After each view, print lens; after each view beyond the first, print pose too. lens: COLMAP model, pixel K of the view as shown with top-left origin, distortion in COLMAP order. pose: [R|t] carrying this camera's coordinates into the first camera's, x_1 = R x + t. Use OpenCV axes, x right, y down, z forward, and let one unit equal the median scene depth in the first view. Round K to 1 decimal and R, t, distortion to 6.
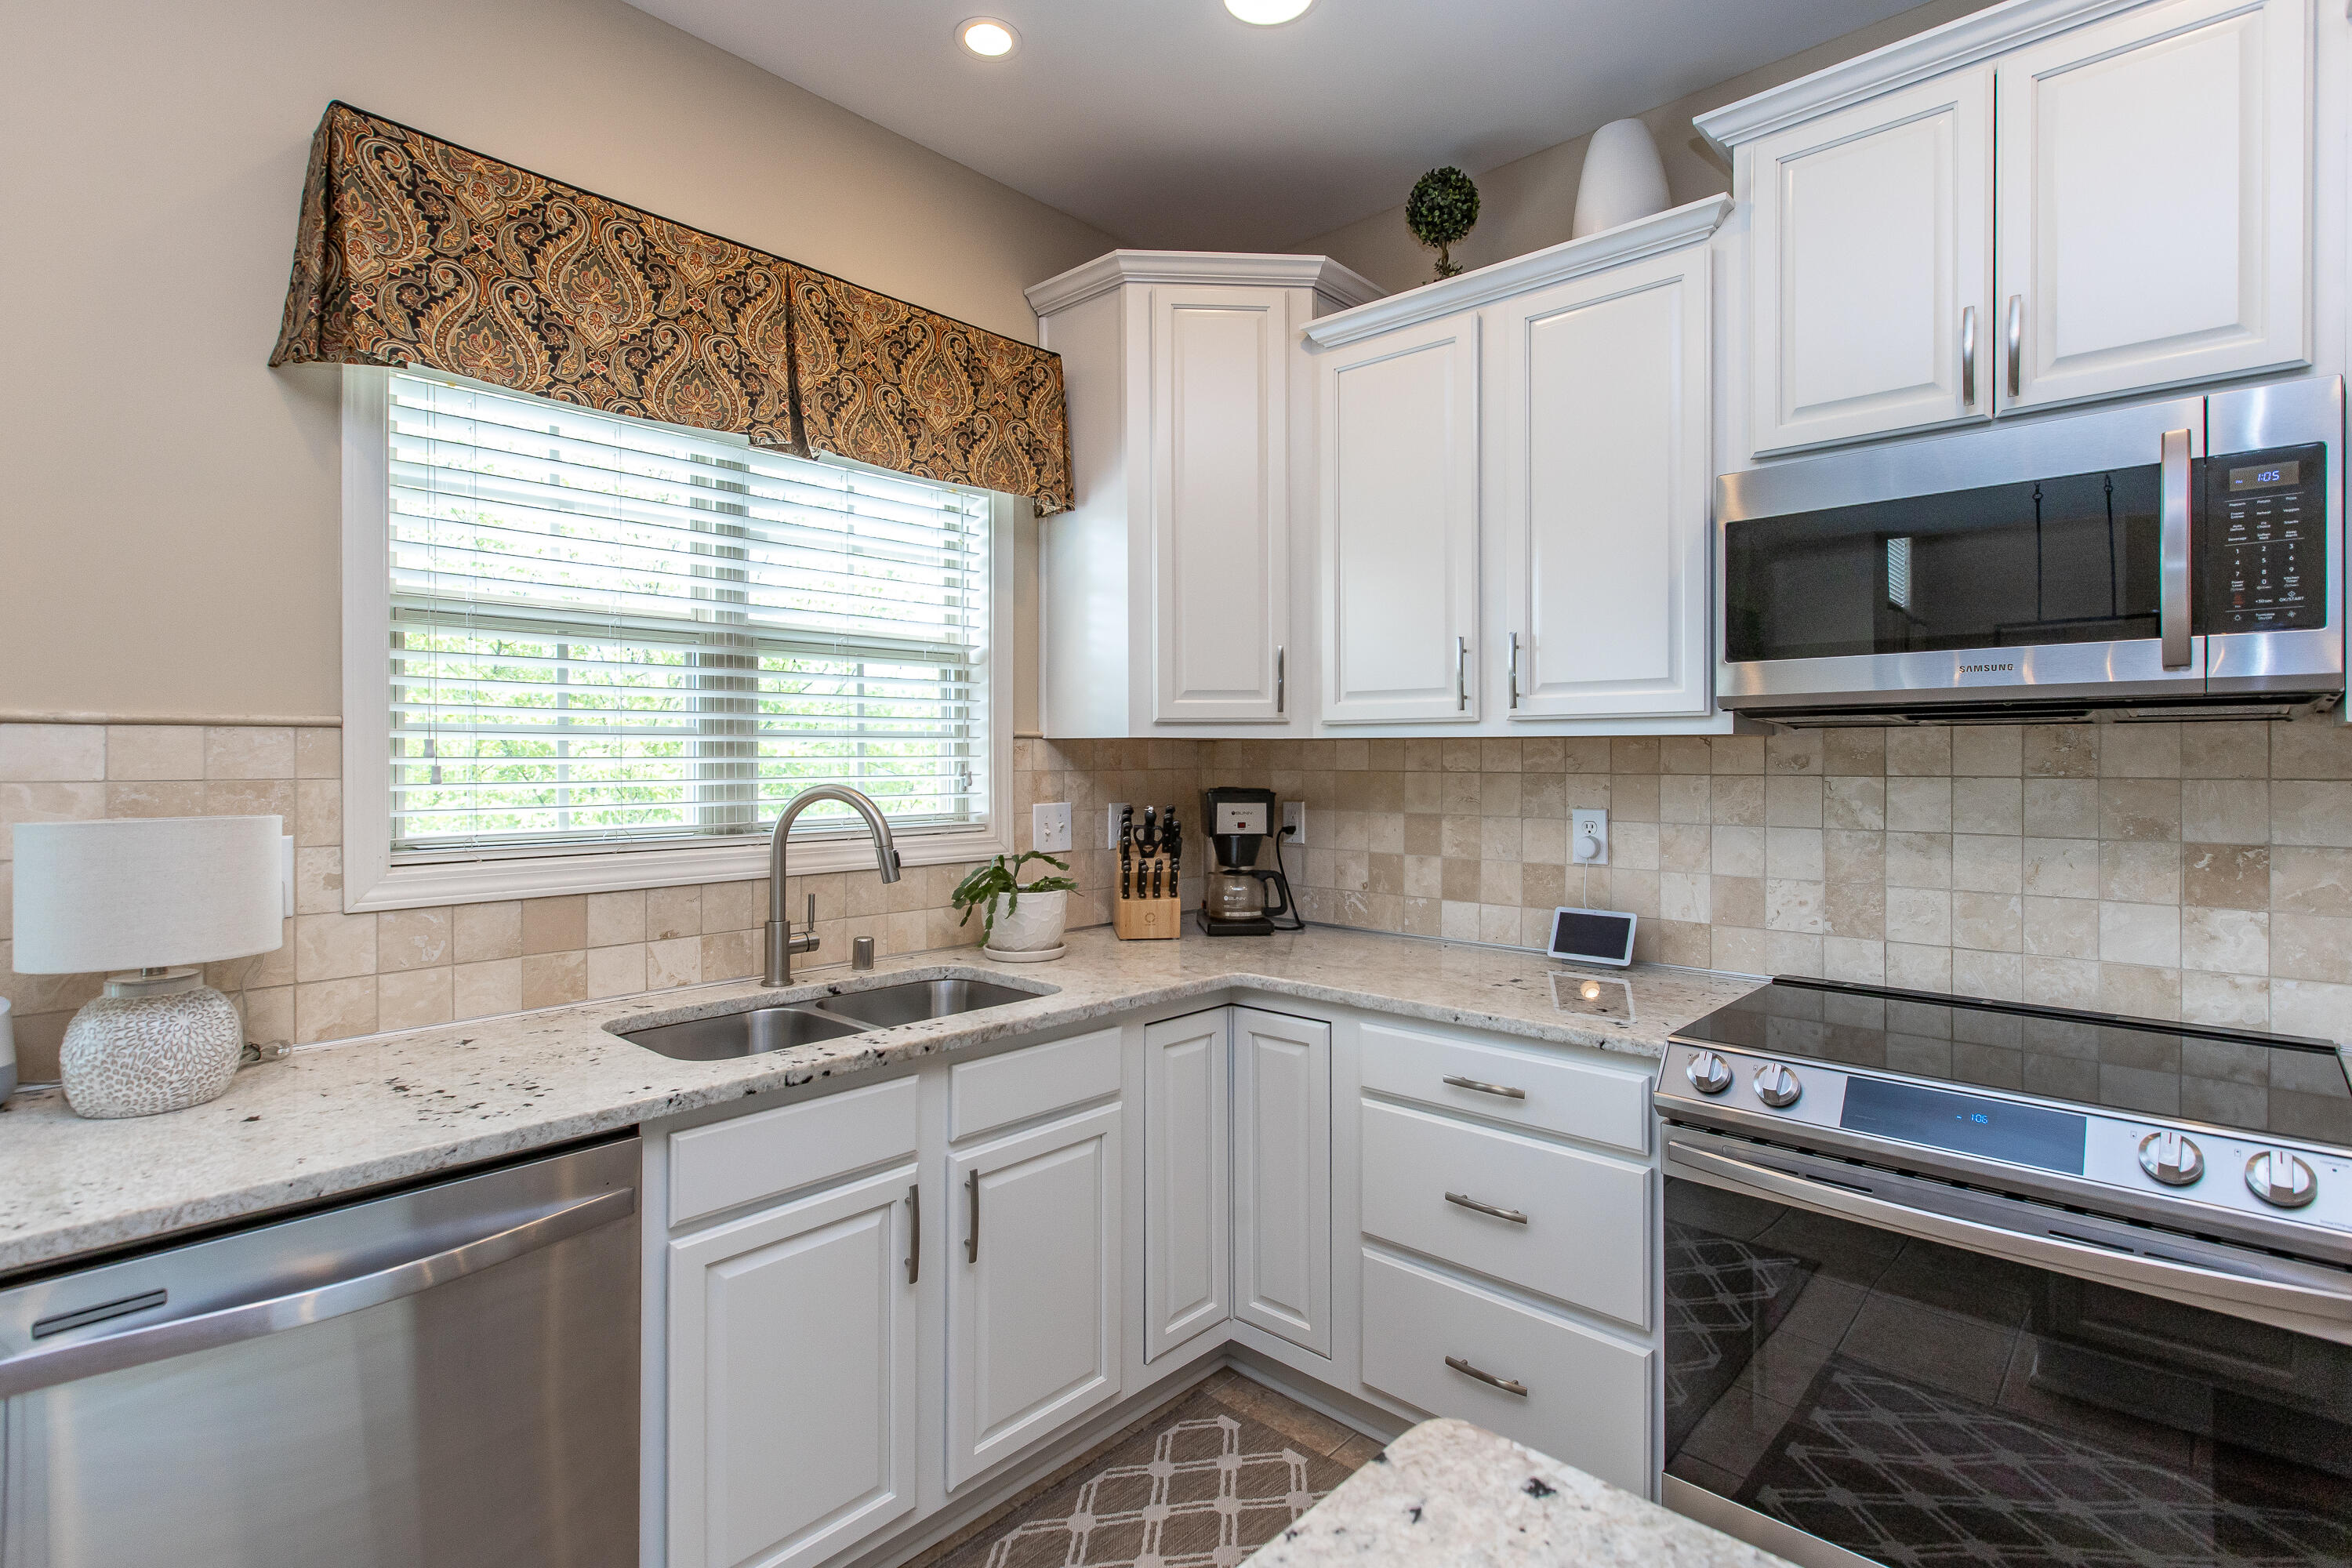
lens RADIAL K [[1126.9, 0, 1176.5], [0, 1126.9, 768.8], [0, 0, 1]] dist [0.017542, -0.002209]
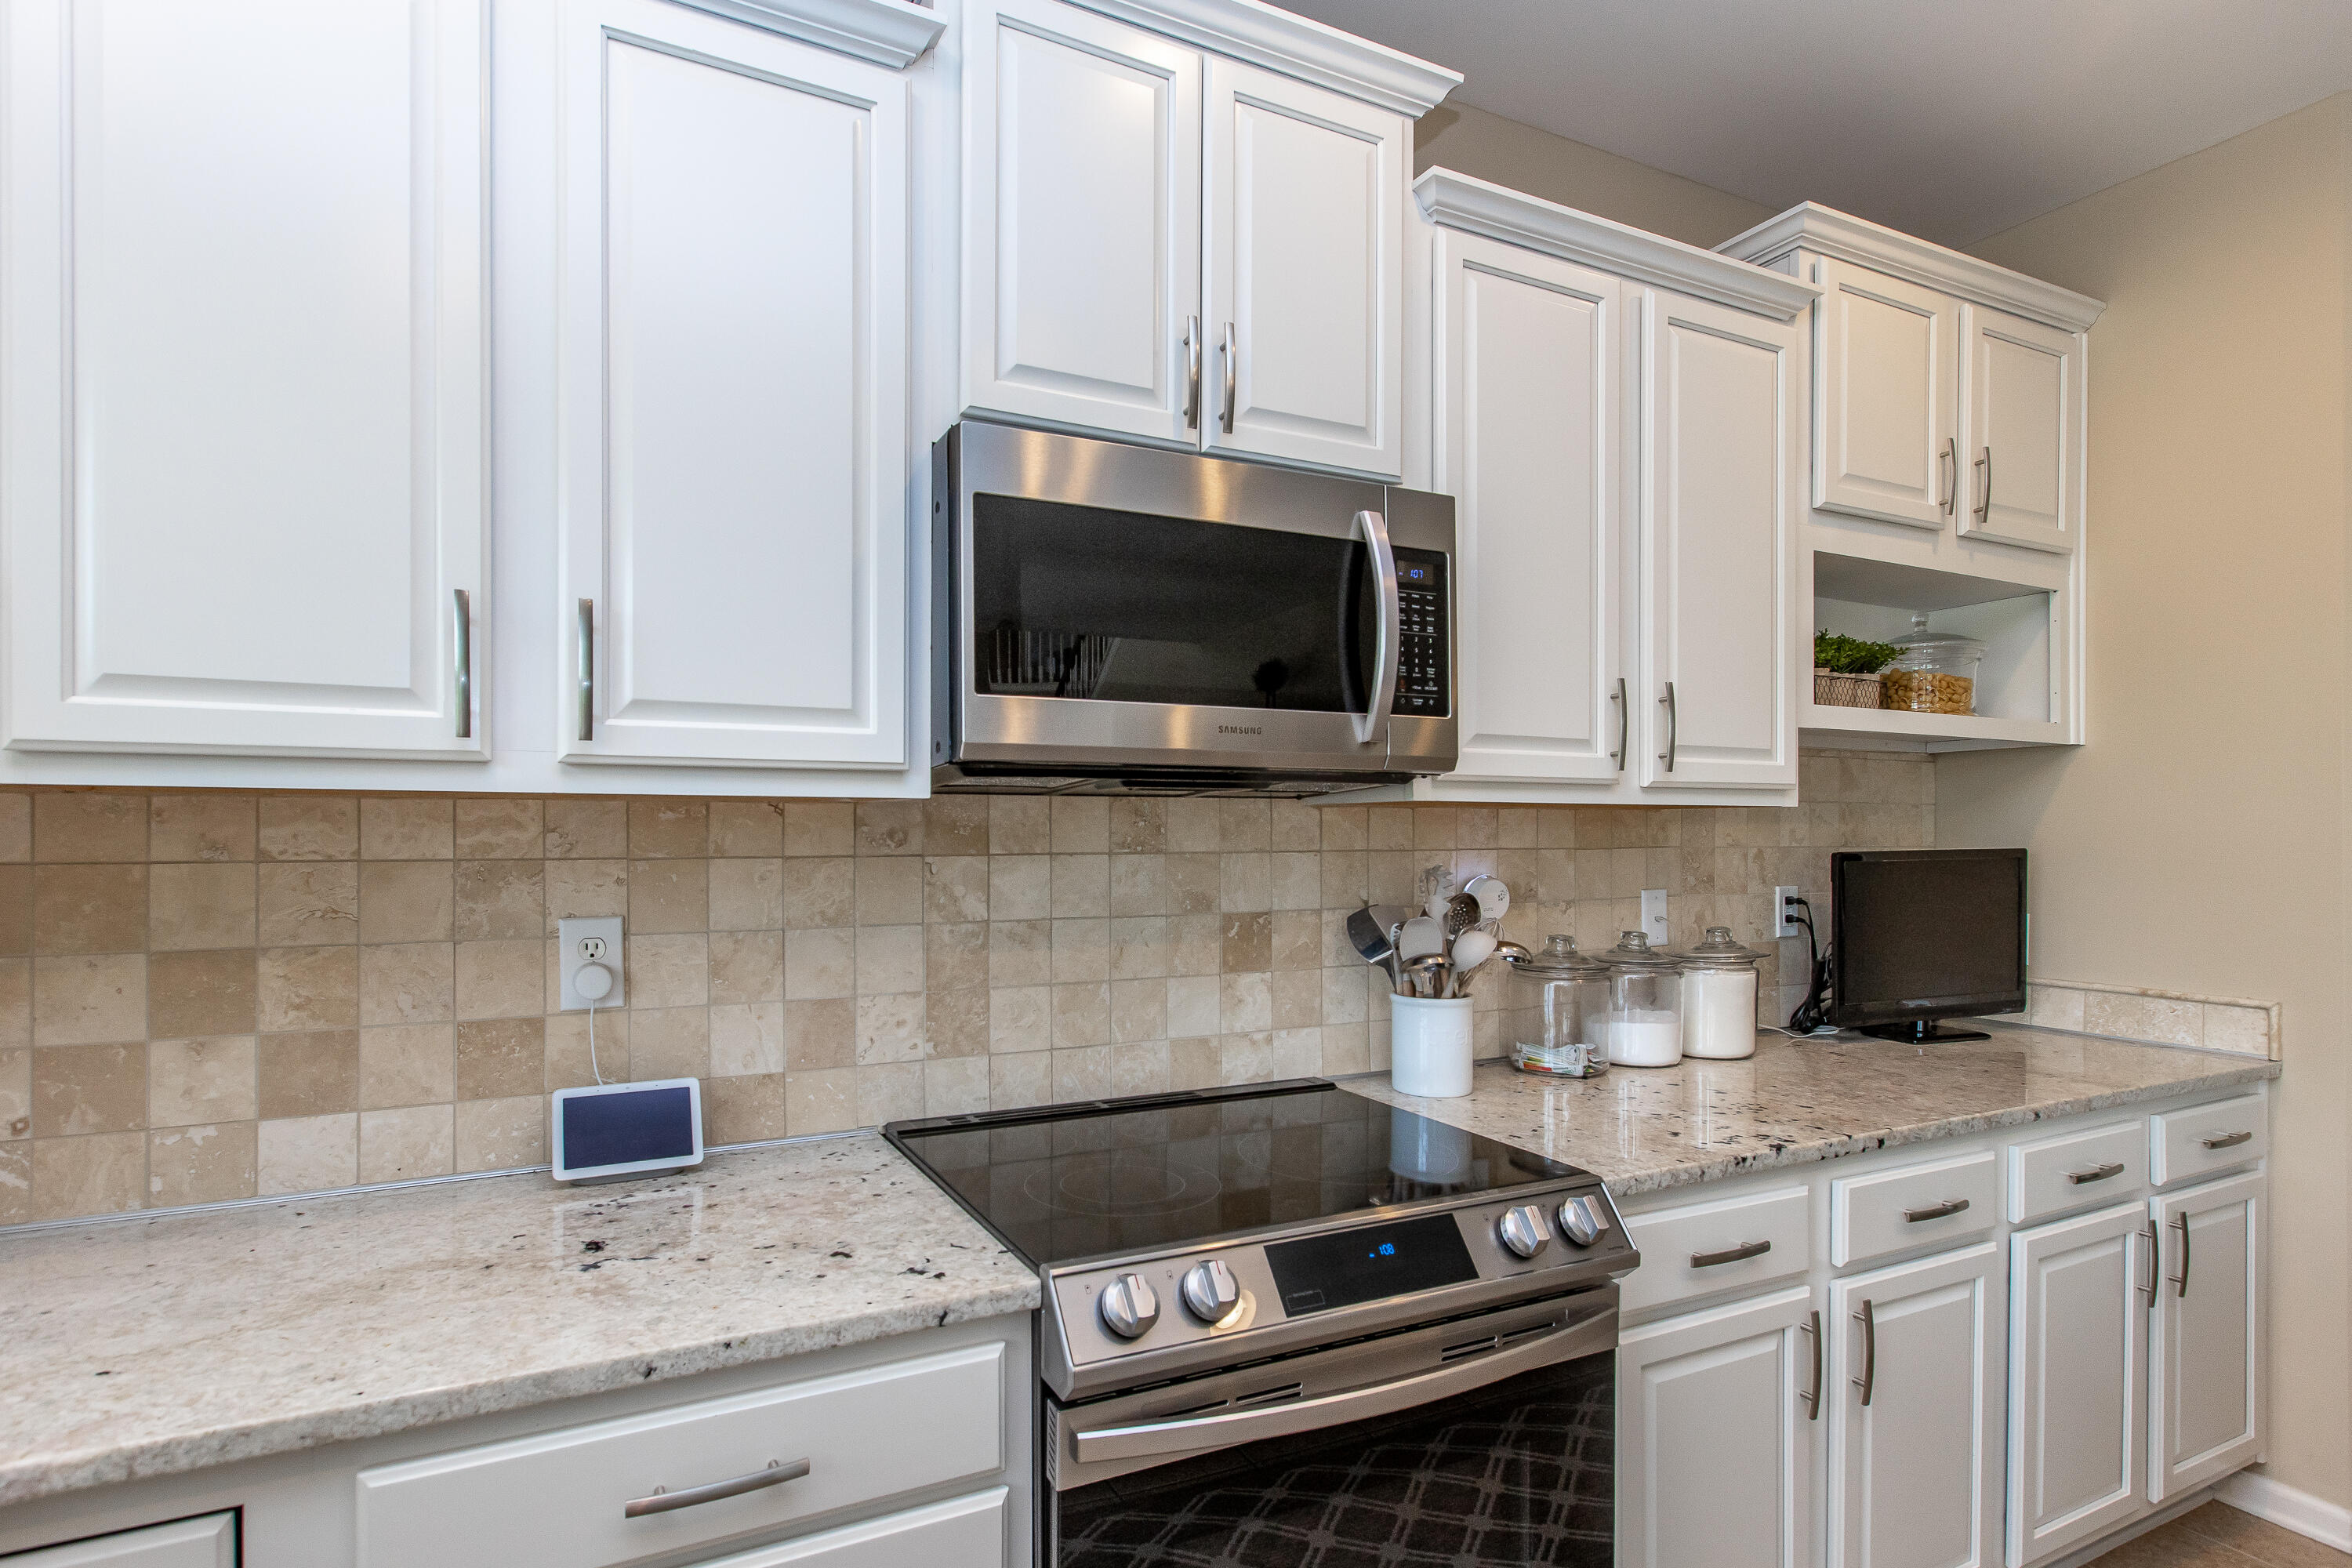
lens RADIAL K [[1195.1, 0, 1137.3], [0, 1195.1, 830.4], [0, 0, 1]] dist [0.007241, 0.001960]
pose [[0.369163, 0.003755, 0.929357, -0.143375], [0.011363, 0.999899, -0.008553, -0.002668], [-0.929295, 0.013718, 0.369083, 0.578540]]
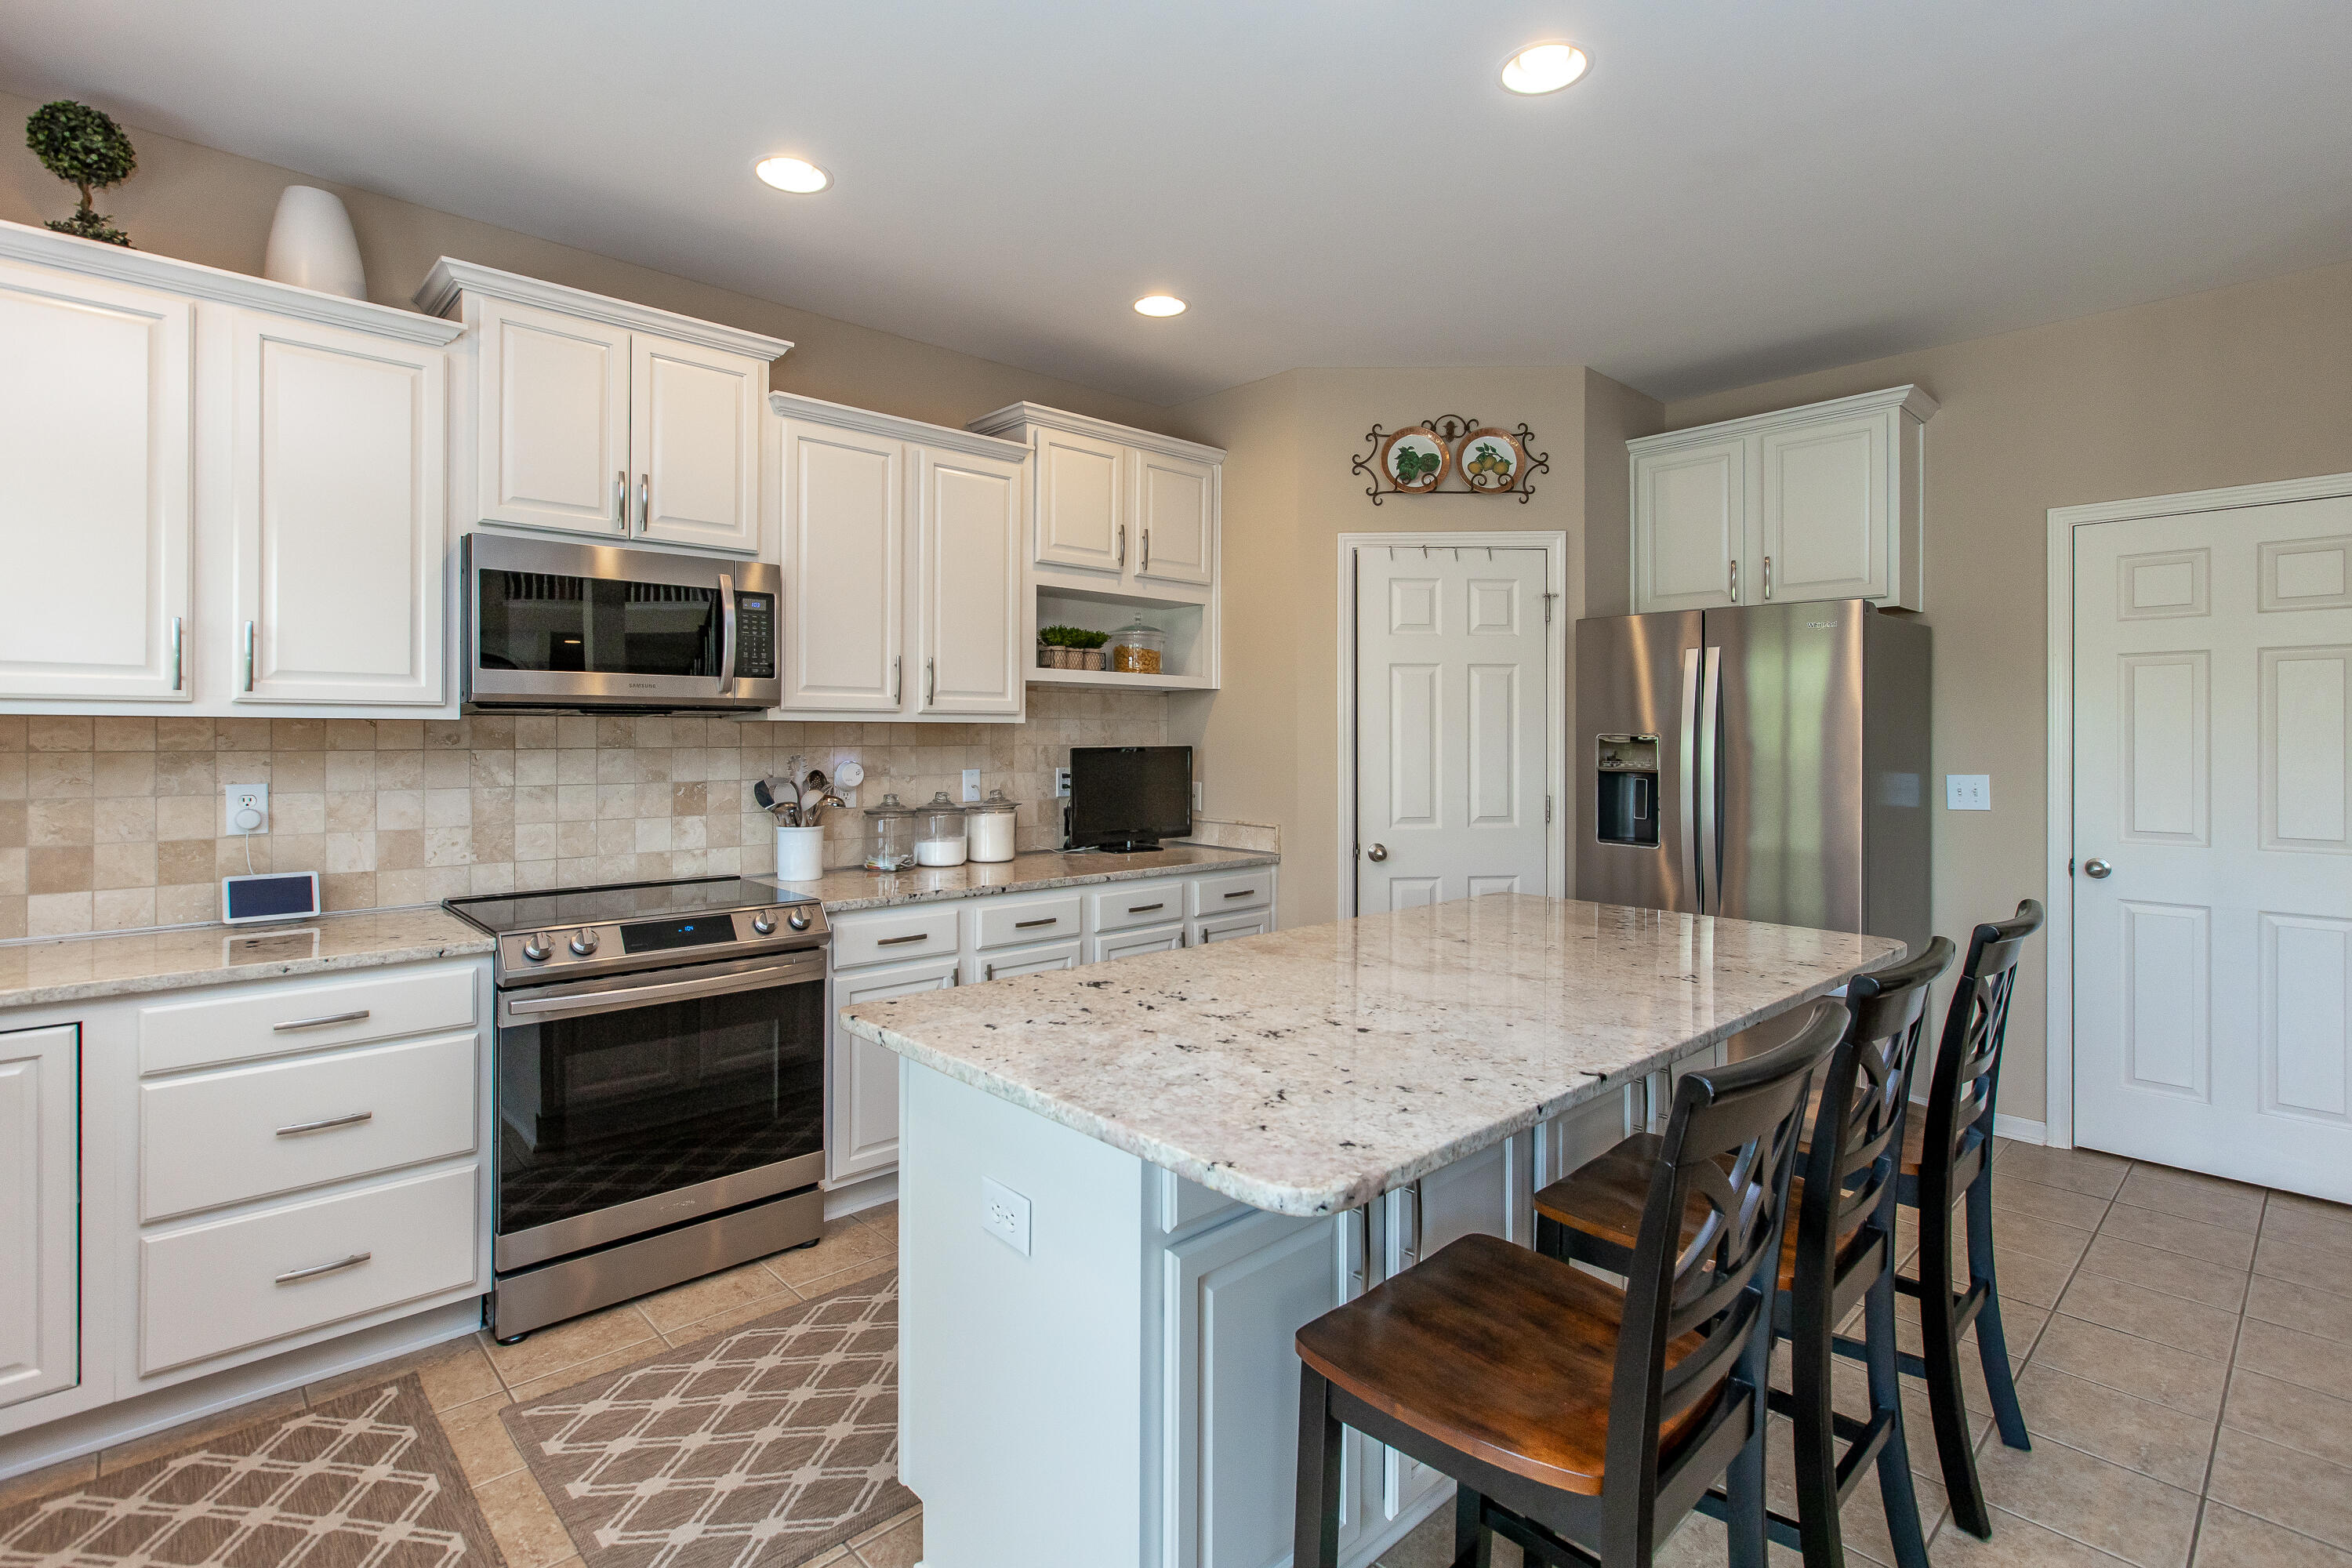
lens RADIAL K [[1126.9, 0, 1179.8], [0, 1126.9, 730.3], [0, 0, 1]] dist [0.017542, -0.002209]
pose [[0.094594, 0.004970, 0.995504, -0.749436], [0.008955, 0.999943, -0.005843, -0.001347], [-0.995476, 0.009468, 0.094544, 0.007539]]
